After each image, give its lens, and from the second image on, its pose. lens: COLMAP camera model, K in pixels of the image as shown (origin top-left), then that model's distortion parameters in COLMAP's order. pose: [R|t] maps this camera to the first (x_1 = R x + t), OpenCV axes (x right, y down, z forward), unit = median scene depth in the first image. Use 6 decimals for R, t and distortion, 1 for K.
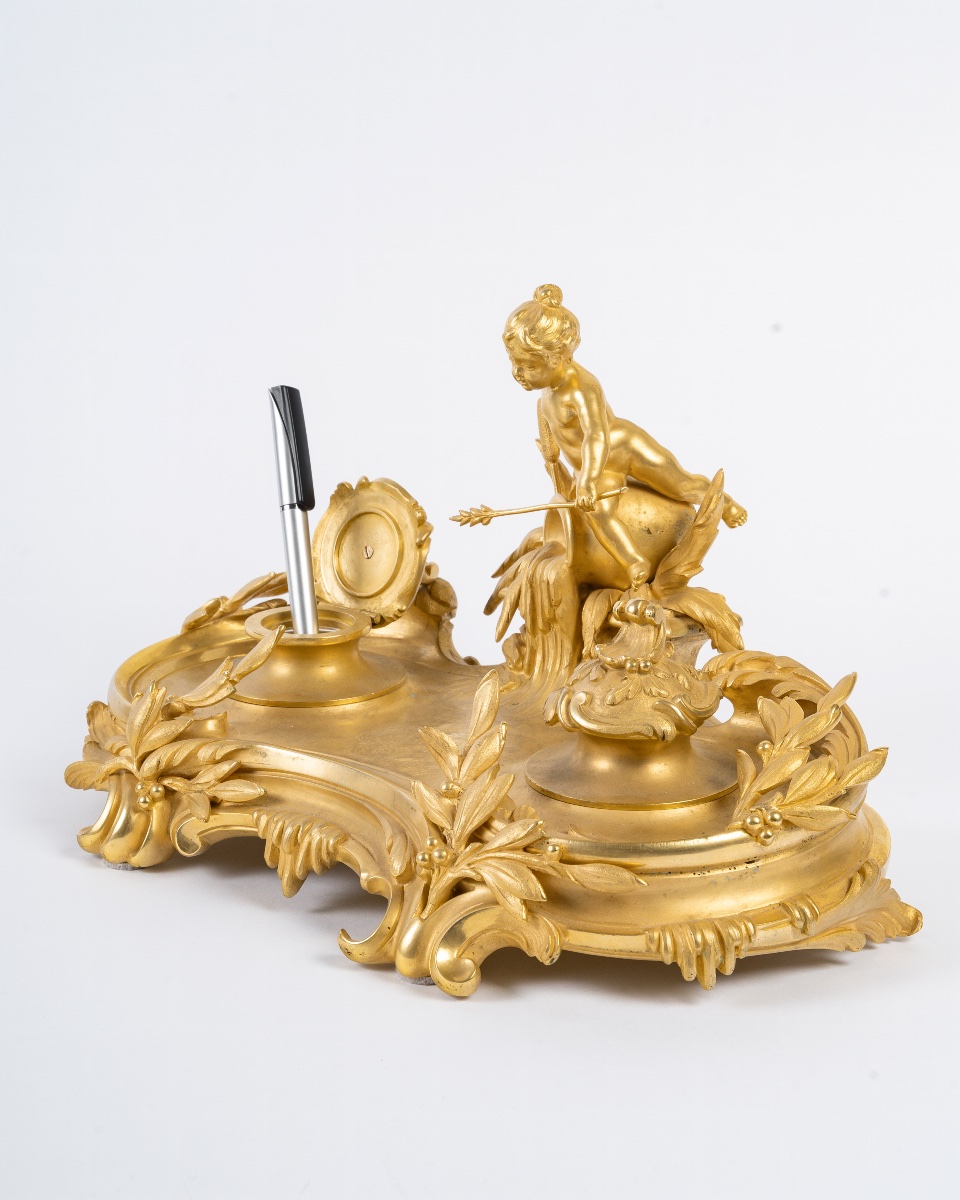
lens RADIAL K [[2378.3, 0, 508.1], [0, 2378.3, 593.5], [0, 0, 1]] dist [0.052631, 0.000000]
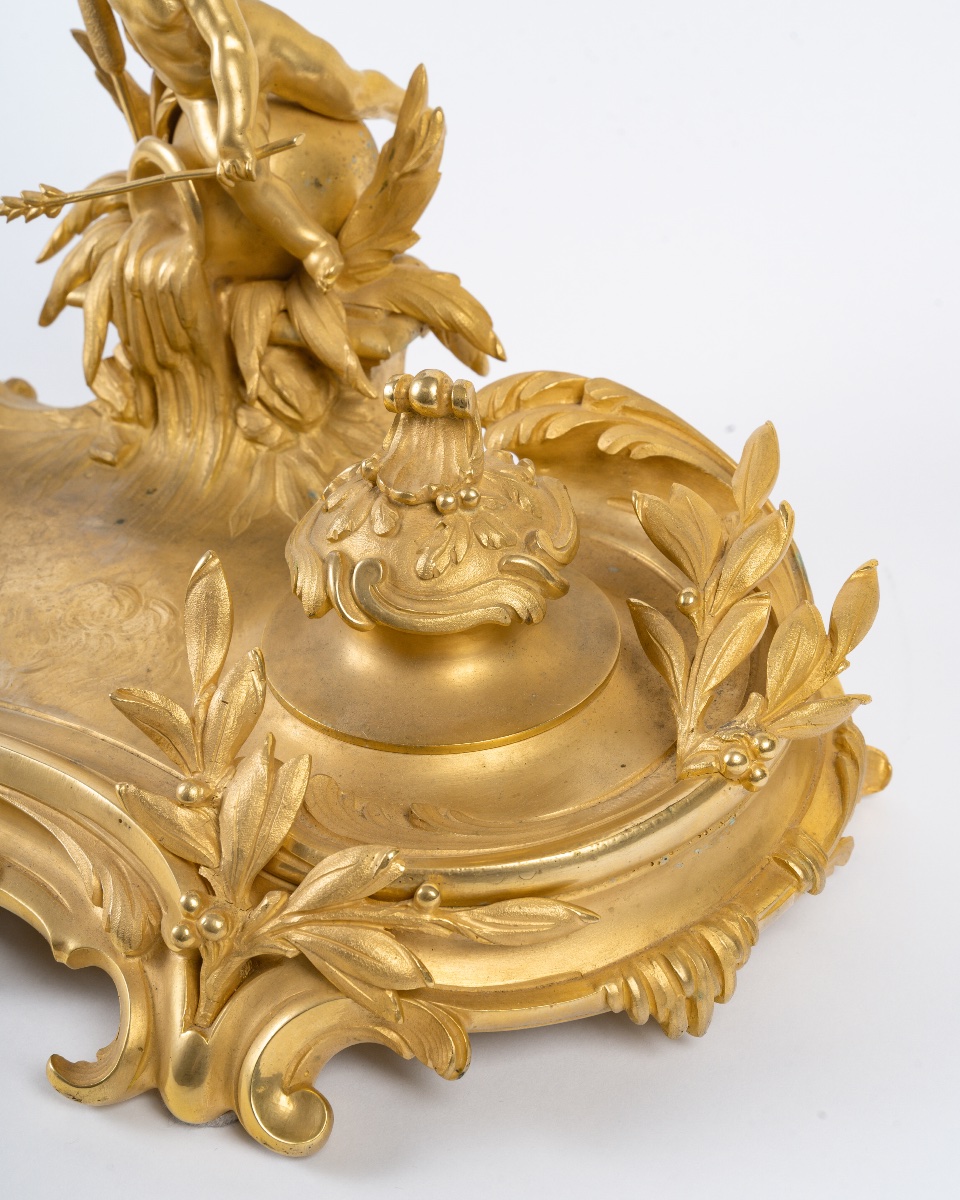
lens RADIAL K [[2039.2, 0, 477.5], [0, 2039.2, 606.2], [0, 0, 1]] dist [0.041131, 0.000000]
pose [[0.931555, -0.218764, 0.290427, -0.084909], [0.114131, 0.934312, 0.337690, -0.103995], [-0.345224, -0.281430, 0.895331, 0.512352]]
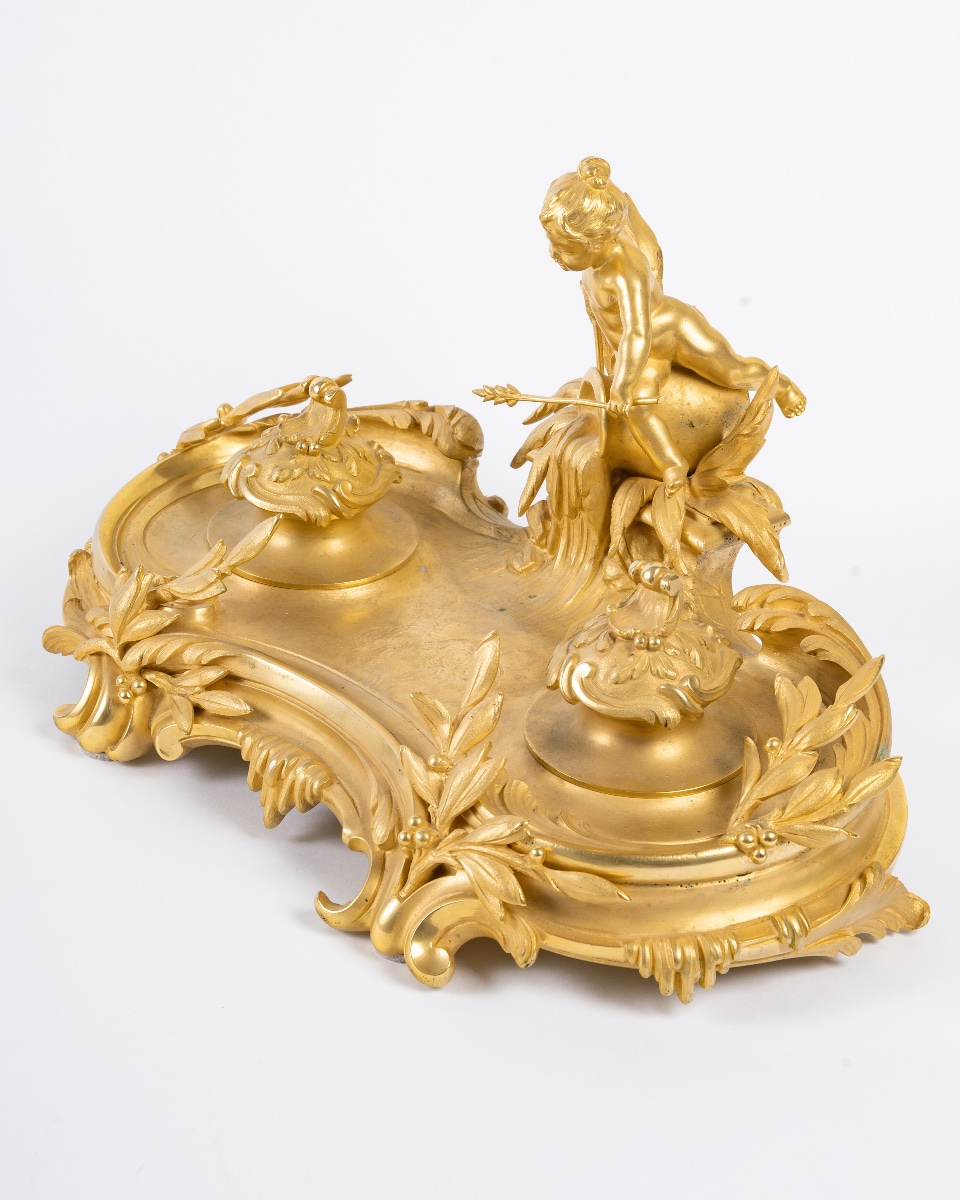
lens RADIAL K [[3215.4, 0, 480.1], [0, 3215.4, 598.7], [0, 0, 1]] dist [0.180260, 0.000000]
pose [[0.996256, 0.073070, -0.046213, 0.043176], [-0.059011, 0.965347, 0.254212, -0.284654], [0.063187, -0.250533, 0.966044, -0.211406]]
